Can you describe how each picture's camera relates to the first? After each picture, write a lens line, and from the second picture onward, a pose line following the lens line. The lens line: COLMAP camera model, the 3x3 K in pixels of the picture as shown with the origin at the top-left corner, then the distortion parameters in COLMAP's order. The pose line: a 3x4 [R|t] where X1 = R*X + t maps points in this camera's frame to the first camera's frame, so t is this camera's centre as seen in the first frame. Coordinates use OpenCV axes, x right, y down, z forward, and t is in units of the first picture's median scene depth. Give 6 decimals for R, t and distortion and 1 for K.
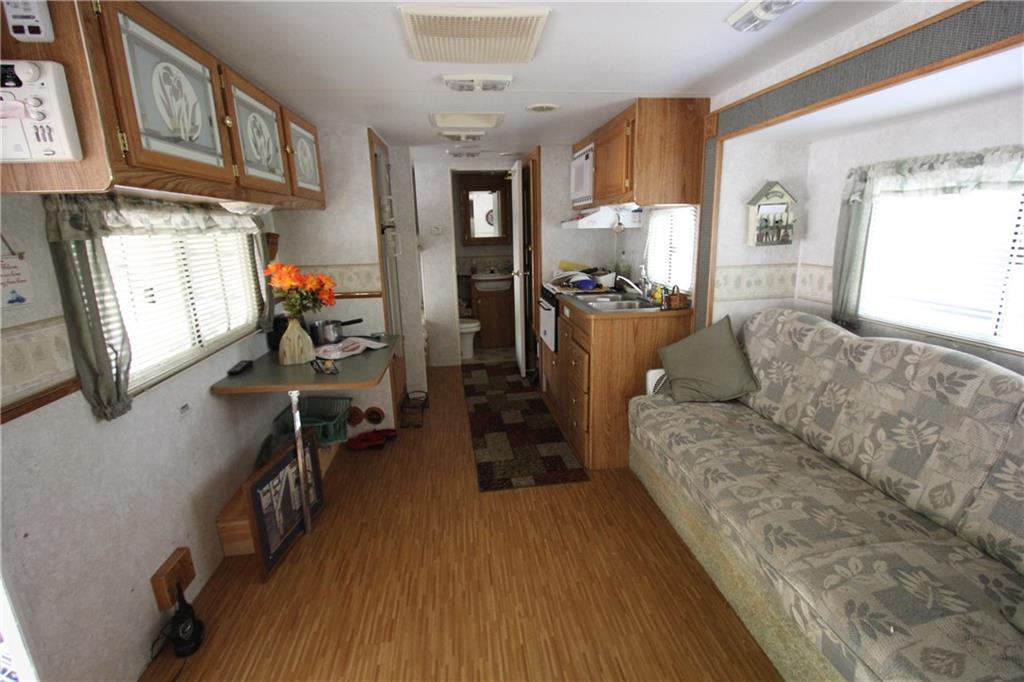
lens RADIAL K [[469.1, 0, 515.0], [0, 469.1, 342.2], [0, 0, 1]] dist [-0.015605, 0.000789]
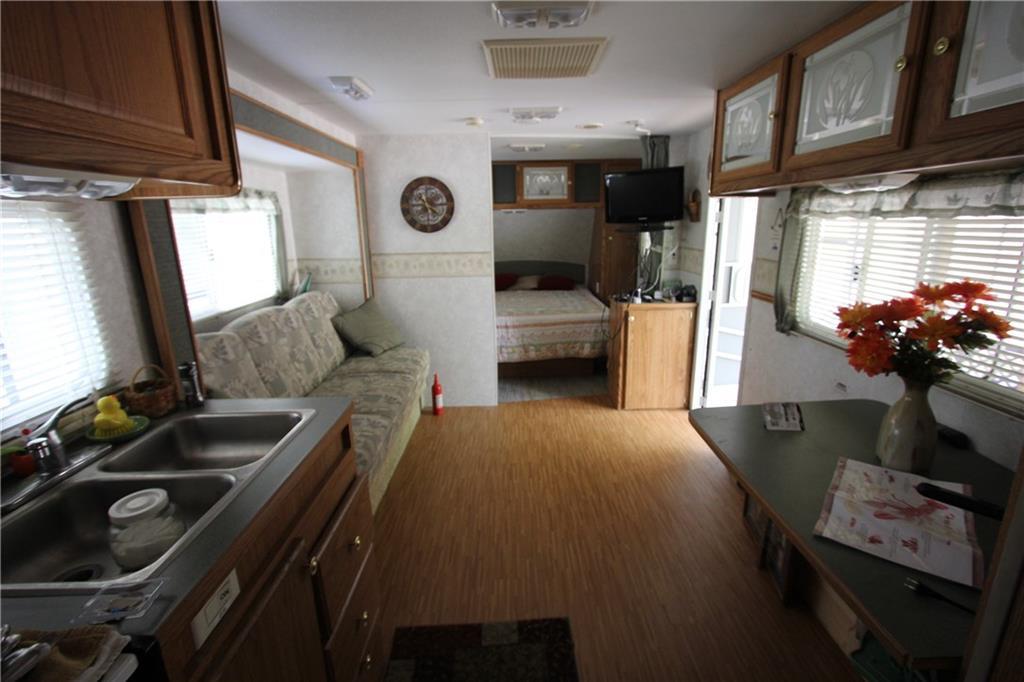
lens RADIAL K [[469.1, 0, 513.1], [0, 469.1, 339.8], [0, 0, 1]] dist [-0.015605, 0.000789]
pose [[-0.992385, 0.008605, 0.122877, -0.128270], [0.064651, 0.885497, 0.460126, -0.534284], [-0.104848, 0.464566, -0.879310, 2.192704]]
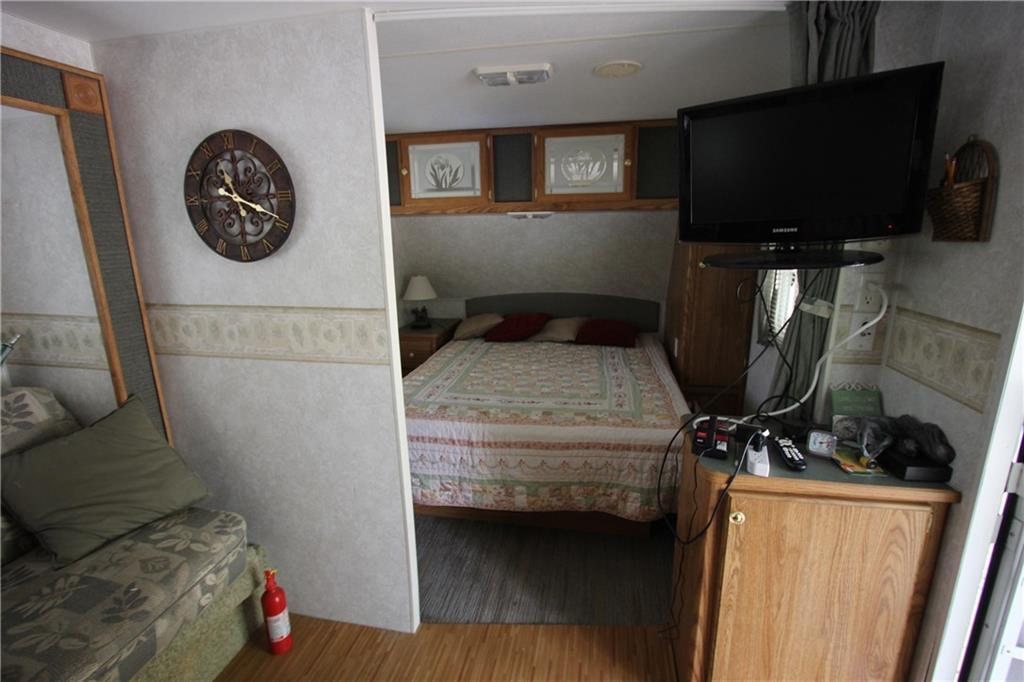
lens RADIAL K [[469.1, 0, 515.1], [0, 469.1, 339.8], [0, 0, 1]] dist [-0.015605, 0.000789]
pose [[-0.950311, -0.036726, 0.309128, -0.249478], [0.105113, 0.896839, 0.429687, -0.282225], [-0.293019, 0.440830, -0.848416, 1.127561]]
